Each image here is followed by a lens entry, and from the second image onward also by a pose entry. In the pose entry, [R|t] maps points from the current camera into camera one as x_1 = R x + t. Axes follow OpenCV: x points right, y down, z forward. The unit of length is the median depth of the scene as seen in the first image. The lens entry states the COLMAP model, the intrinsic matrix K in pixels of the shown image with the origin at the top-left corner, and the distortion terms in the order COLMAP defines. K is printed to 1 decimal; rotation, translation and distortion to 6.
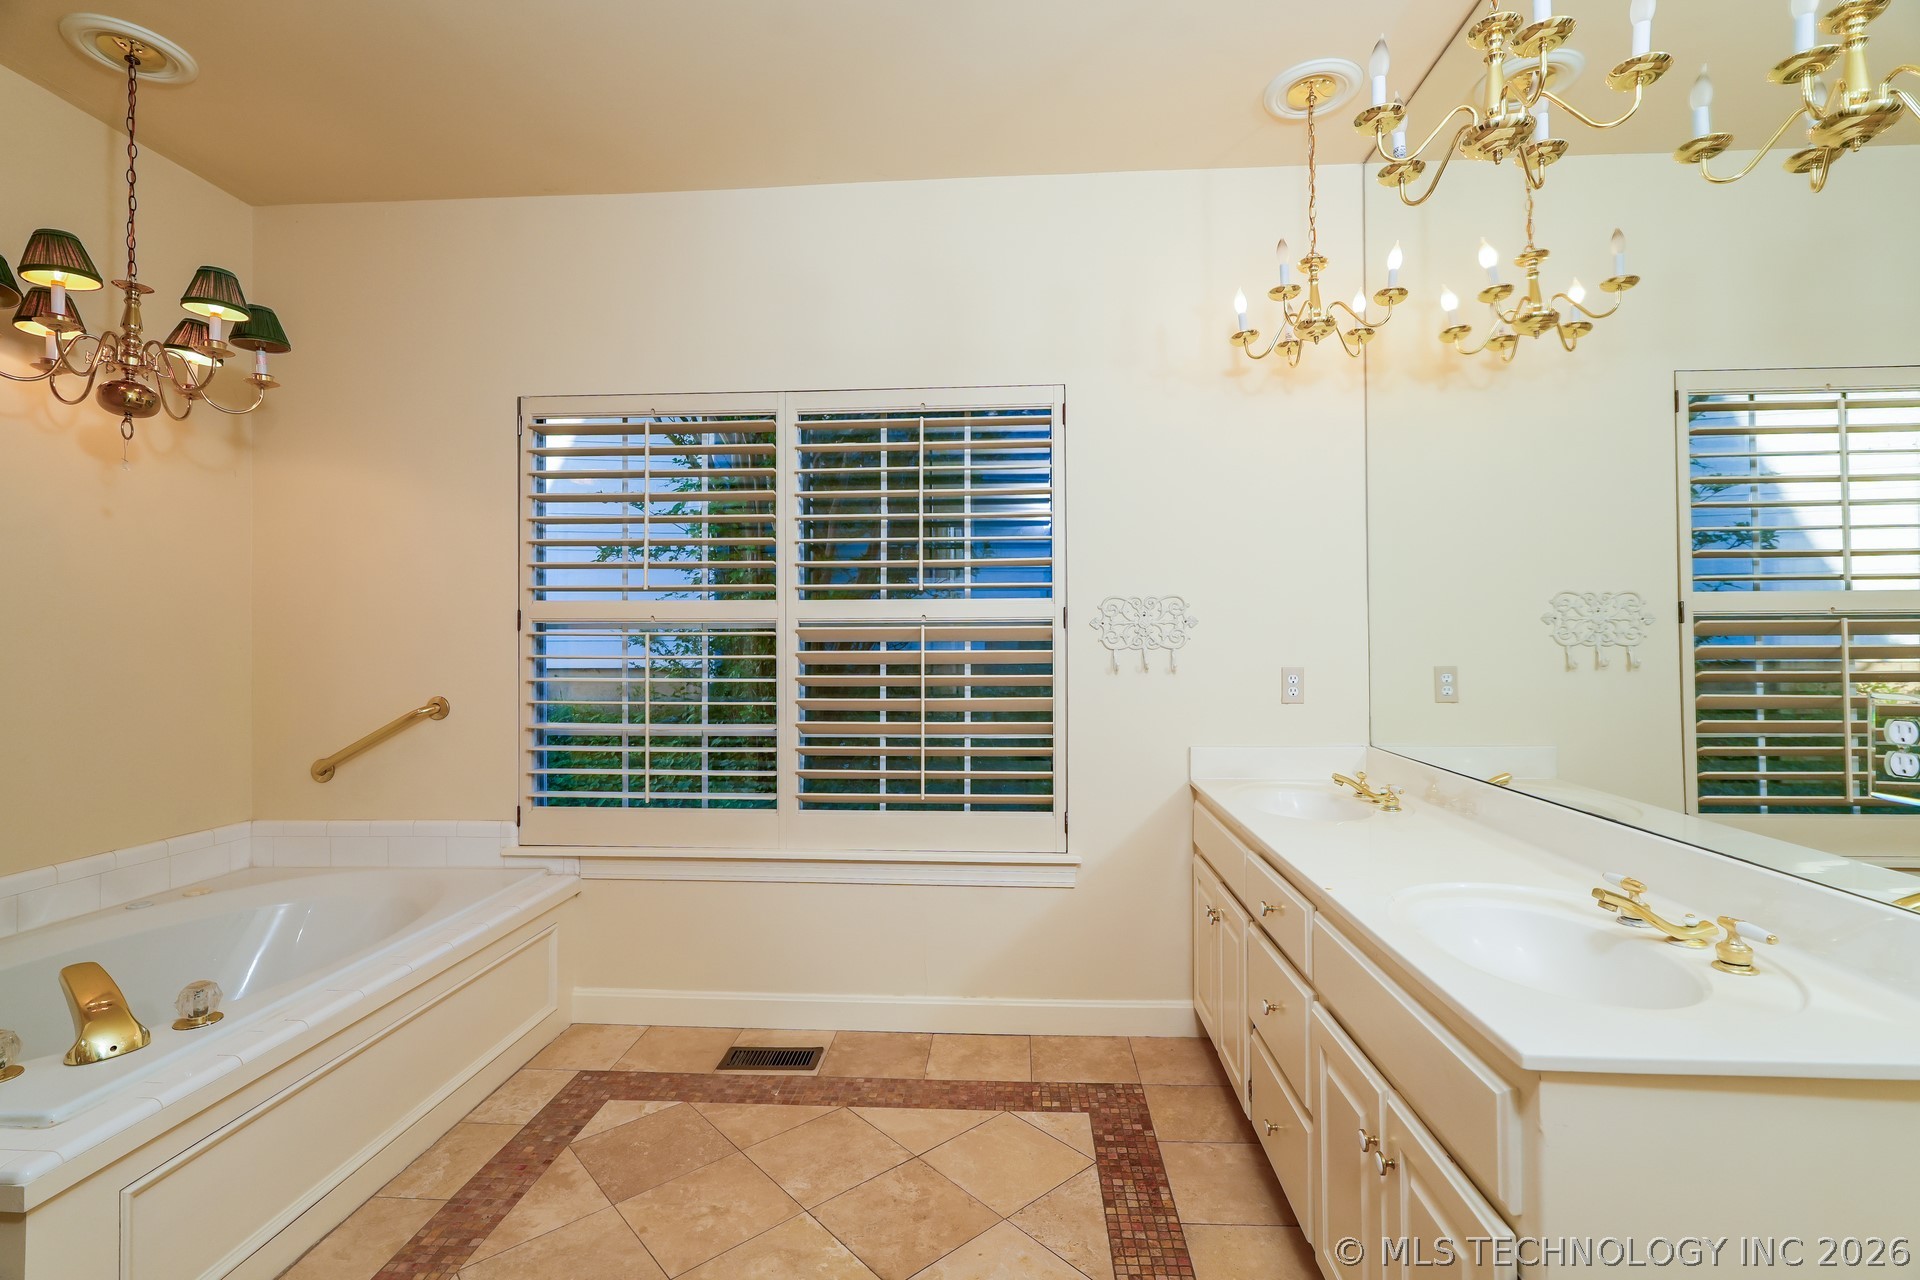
lens RADIAL K [[875.7, 0, 964.8], [0, 875.7, 623.4], [0, 0, 1]] dist [-0.011133, 0.004754]
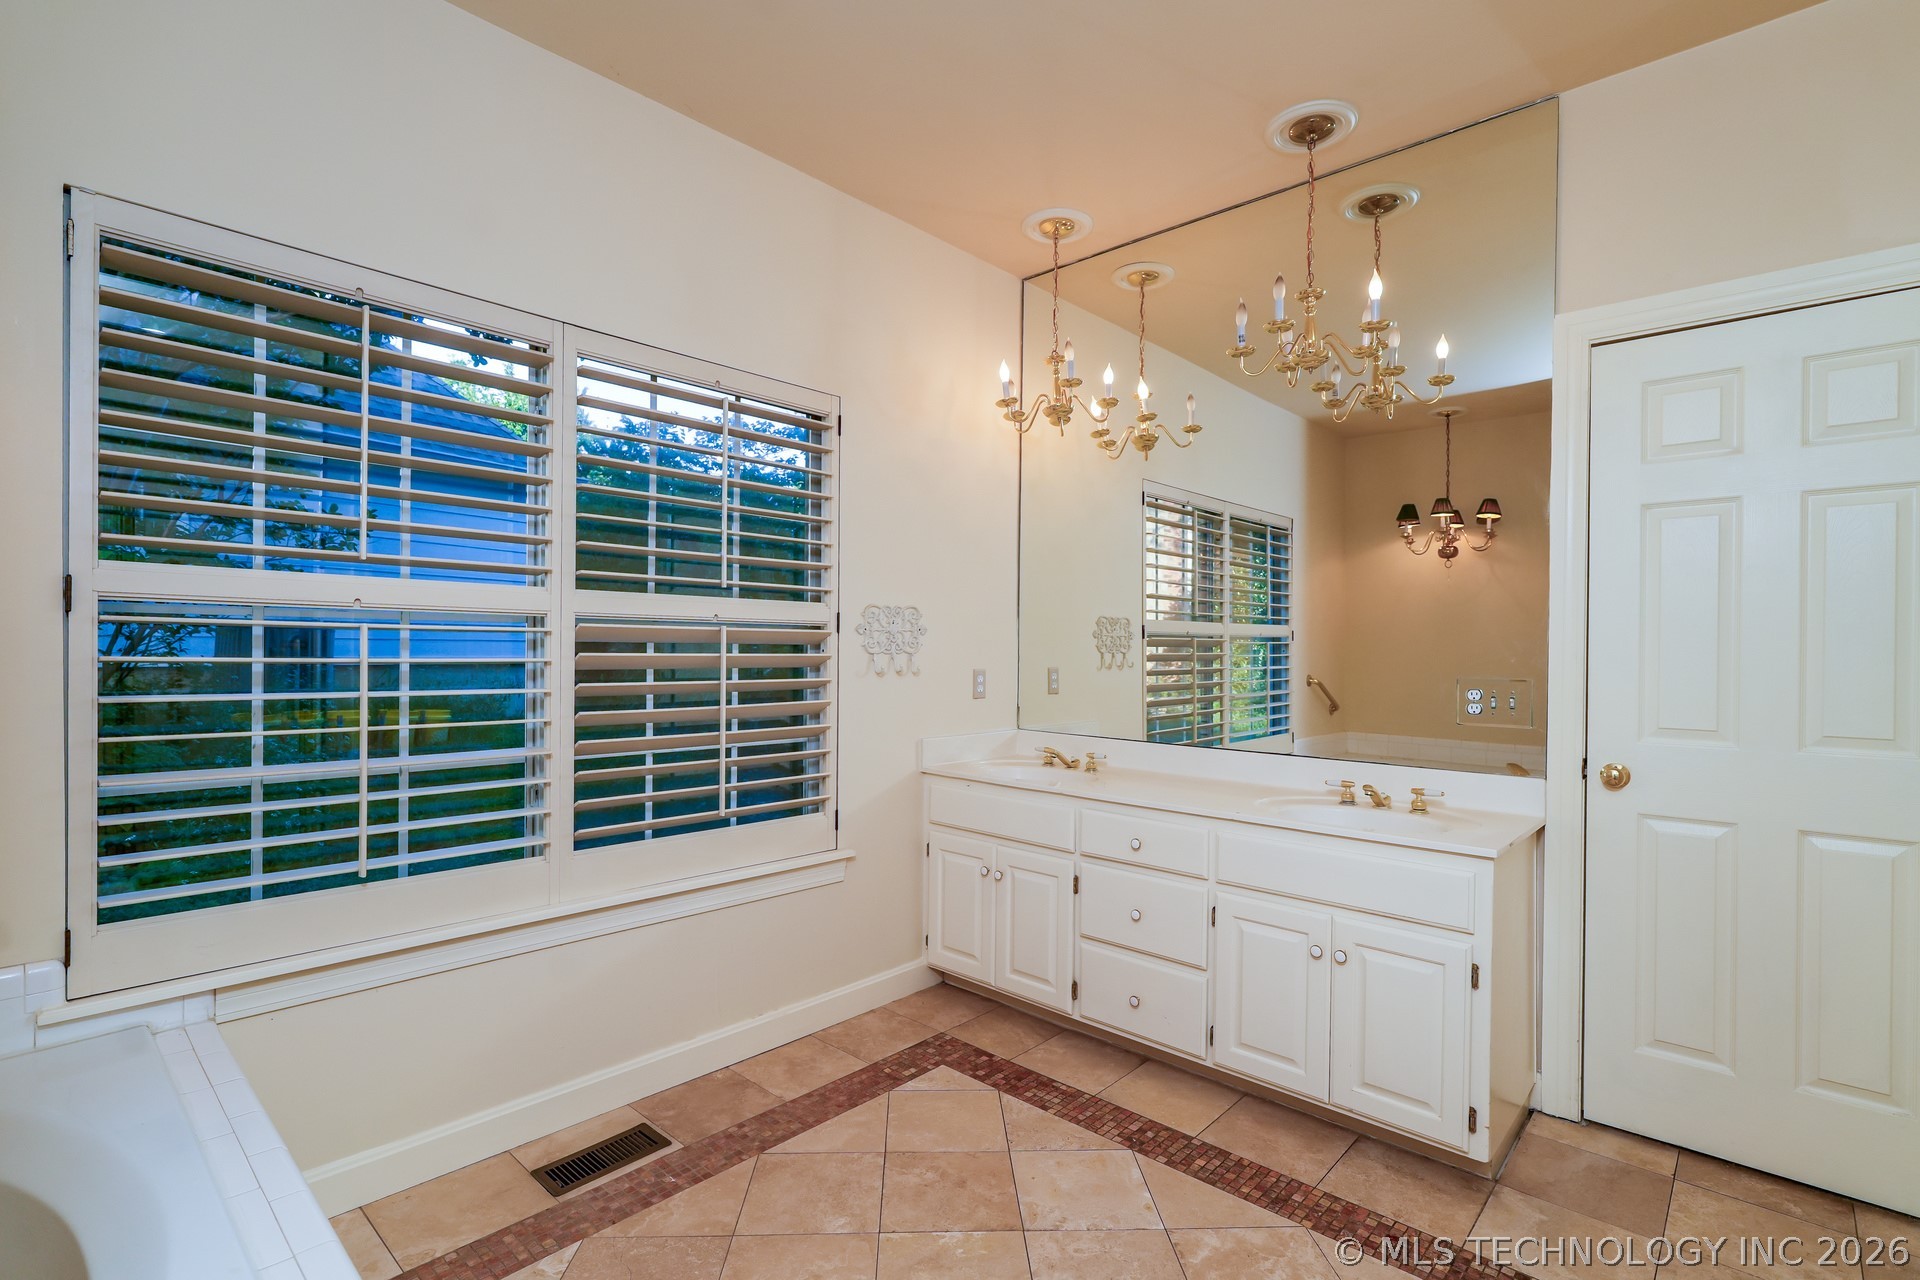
lens RADIAL K [[875.7, 0, 960.3], [0, 875.7, 661.7], [0, 0, 1]] dist [-0.011133, 0.004754]
pose [[0.643477, 0.001229, 0.765464, -0.601965], [-0.018107, 0.999743, 0.013616, 0.024331], [-0.765251, -0.022621, 0.643334, 0.234564]]
